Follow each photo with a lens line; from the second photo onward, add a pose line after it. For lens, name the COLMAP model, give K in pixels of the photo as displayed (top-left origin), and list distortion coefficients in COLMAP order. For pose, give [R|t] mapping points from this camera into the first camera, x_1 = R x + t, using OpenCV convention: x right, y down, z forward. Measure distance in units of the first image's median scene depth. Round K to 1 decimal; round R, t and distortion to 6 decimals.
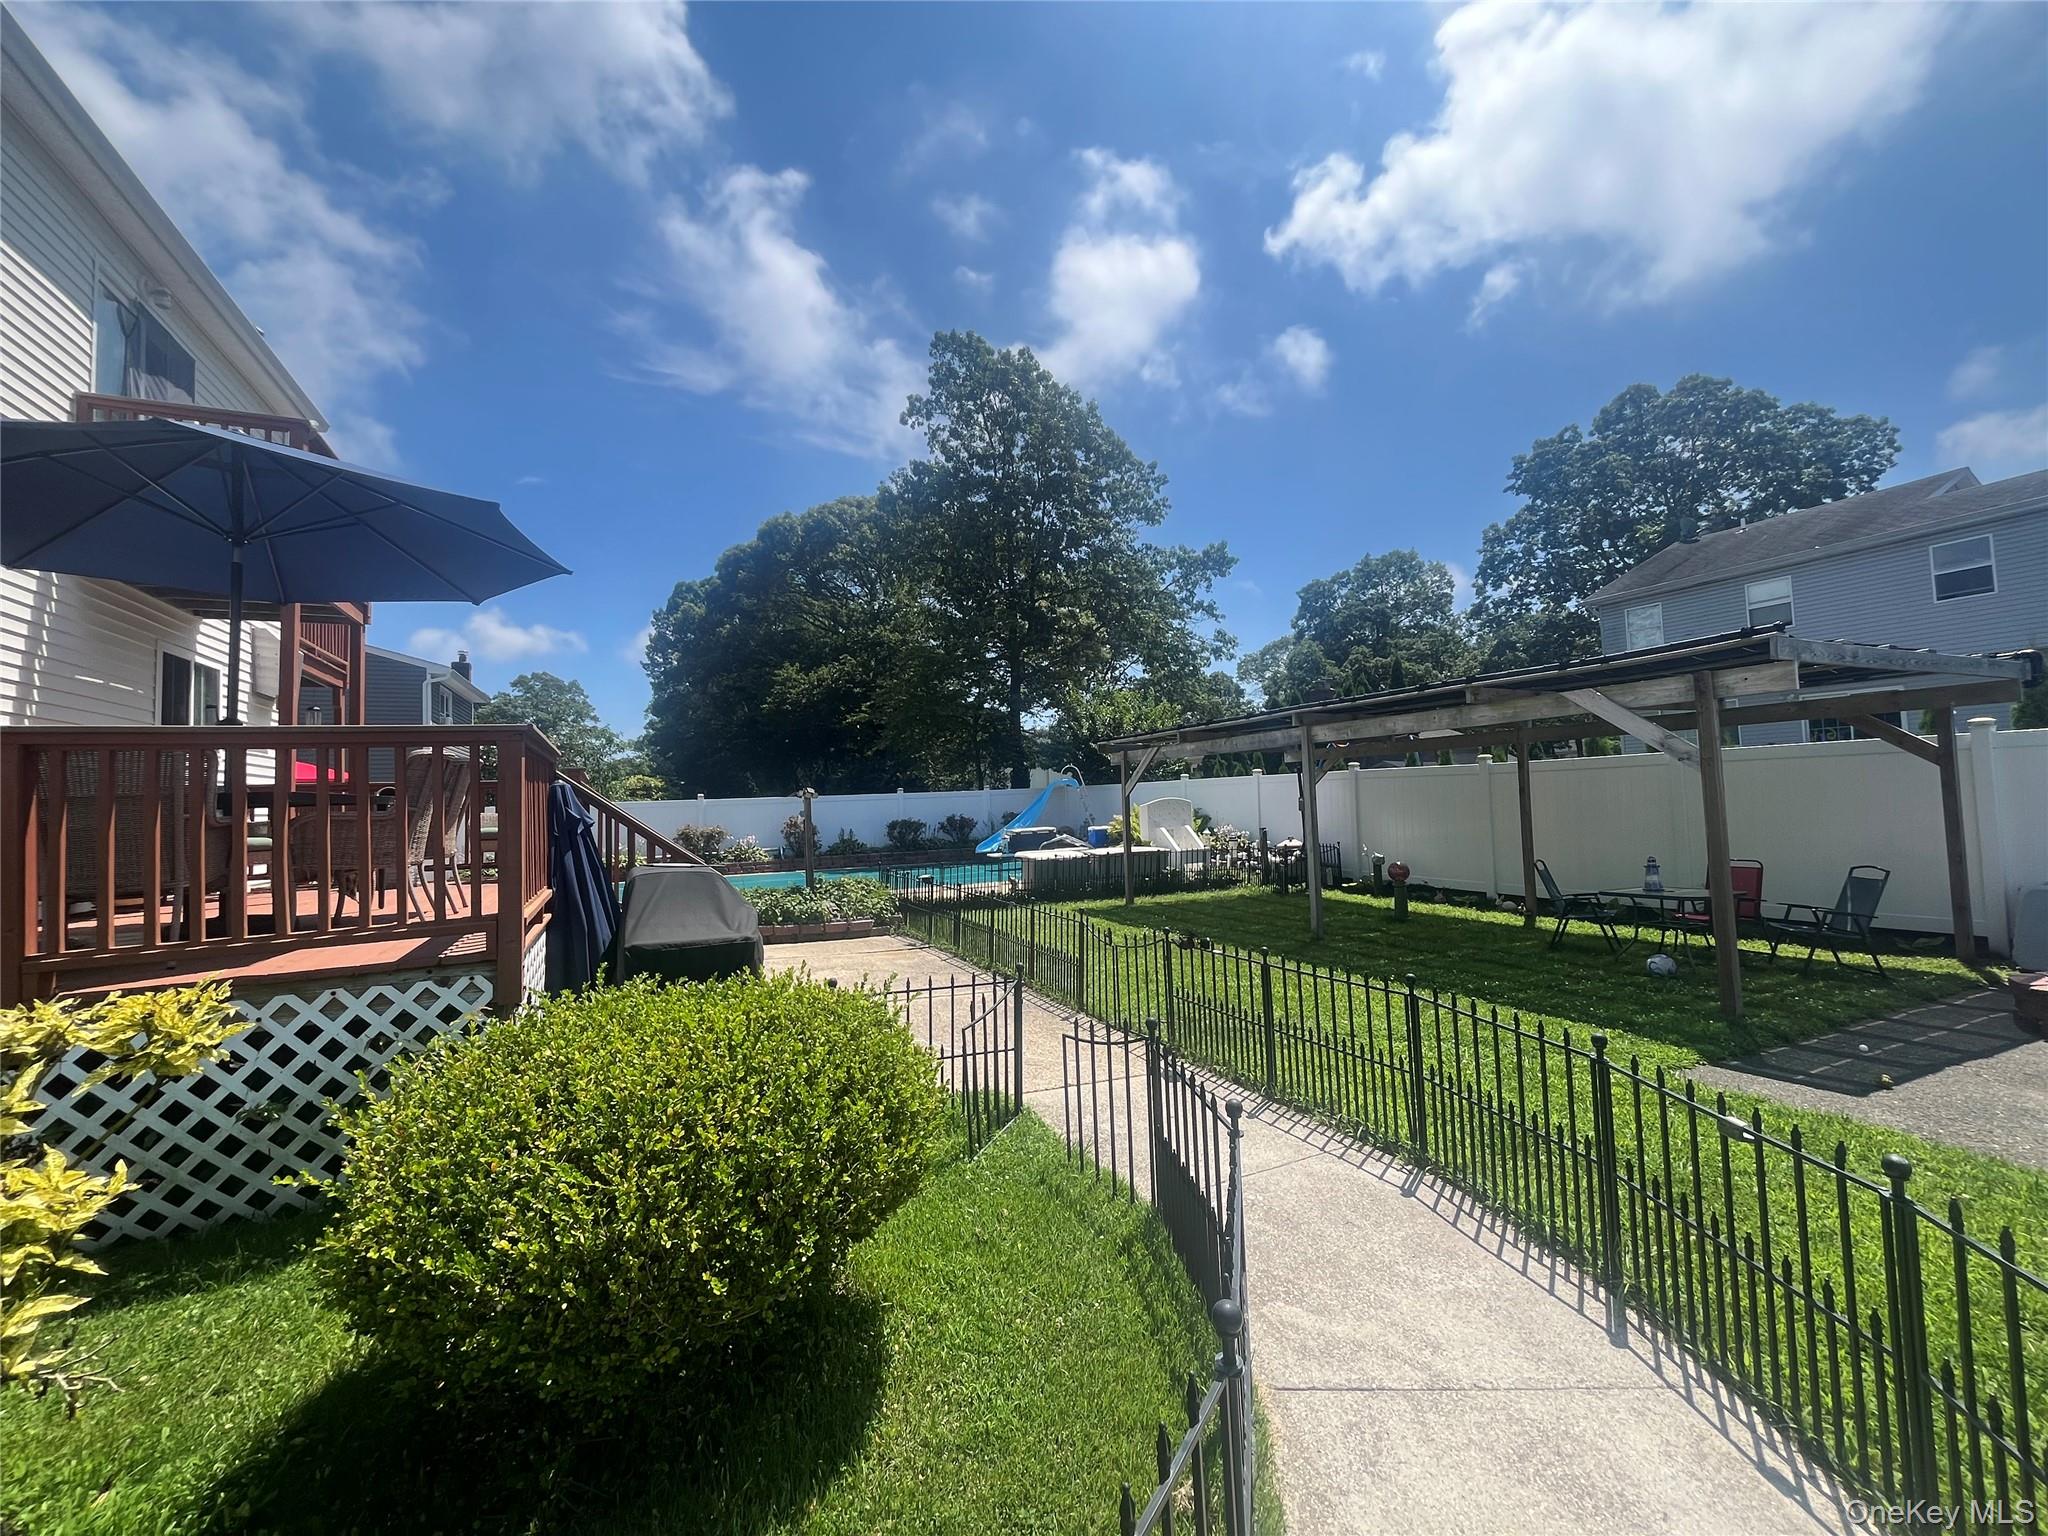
lens RADIAL K [[828.1, 0, 1023.4], [0, 828.1, 770.8], [0, 0, 1]] dist [-0.001293, 0.000222]
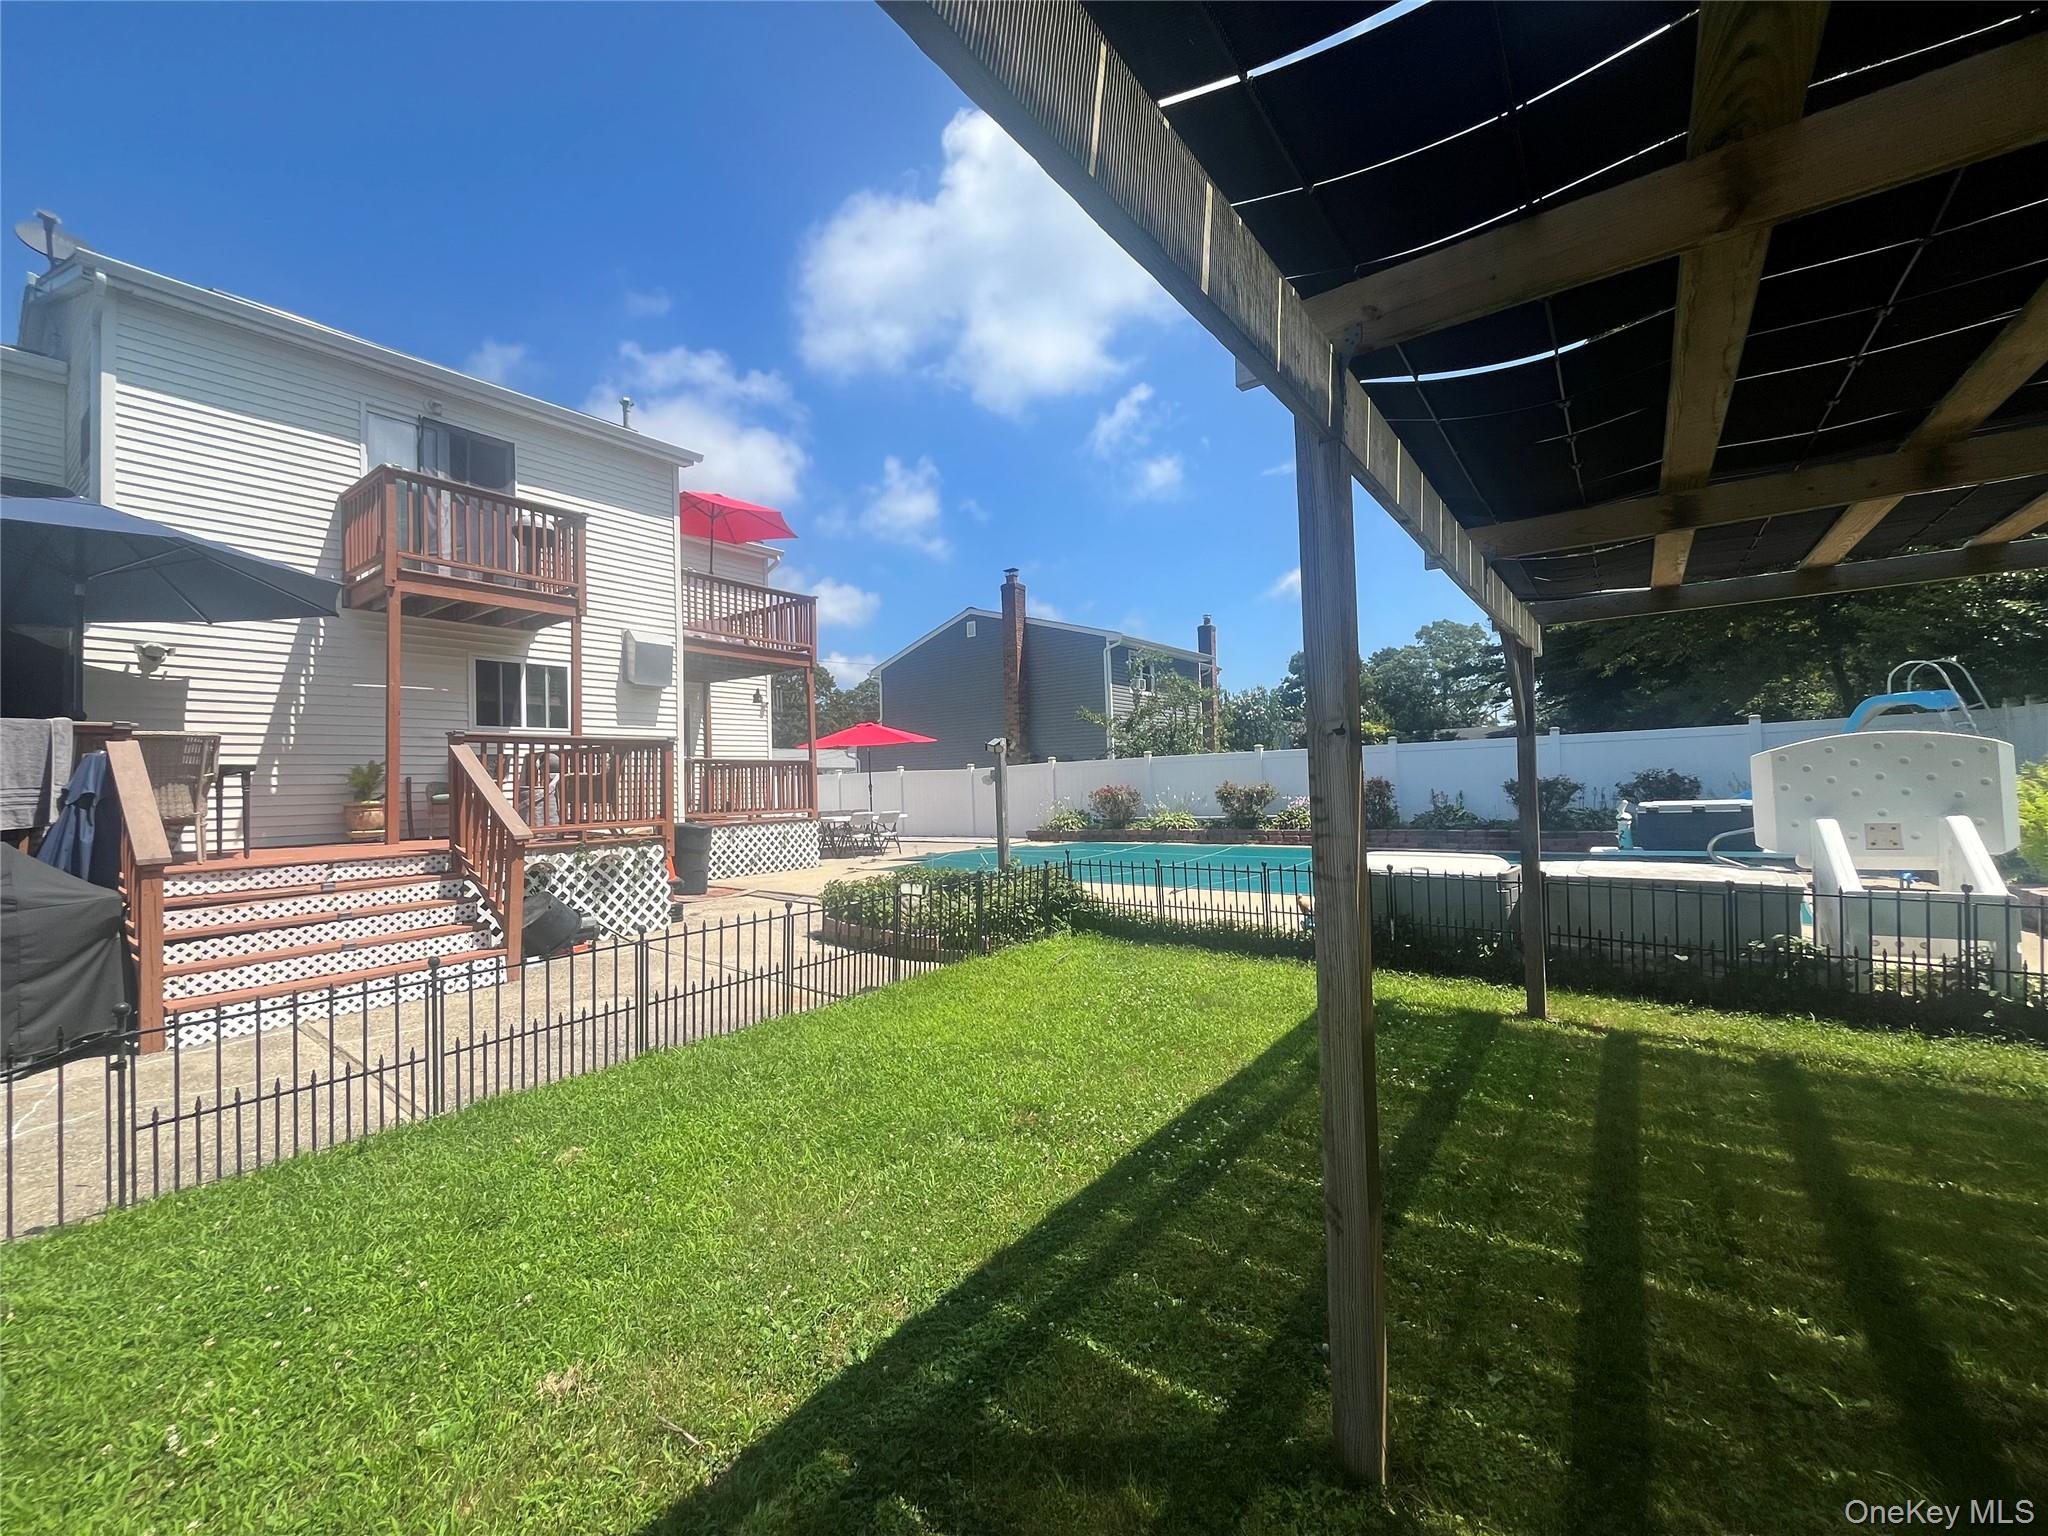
lens RADIAL K [[828.1, 0, 1024.3], [0, 828.1, 769.4], [0, 0, 1]] dist [-0.001293, 0.000222]
pose [[0.489021, 0.009251, -0.872223, 0.318544], [0.044730, 0.998362, 0.035667, 0.017265], [0.871124, -0.056457, 0.487806, 0.534842]]
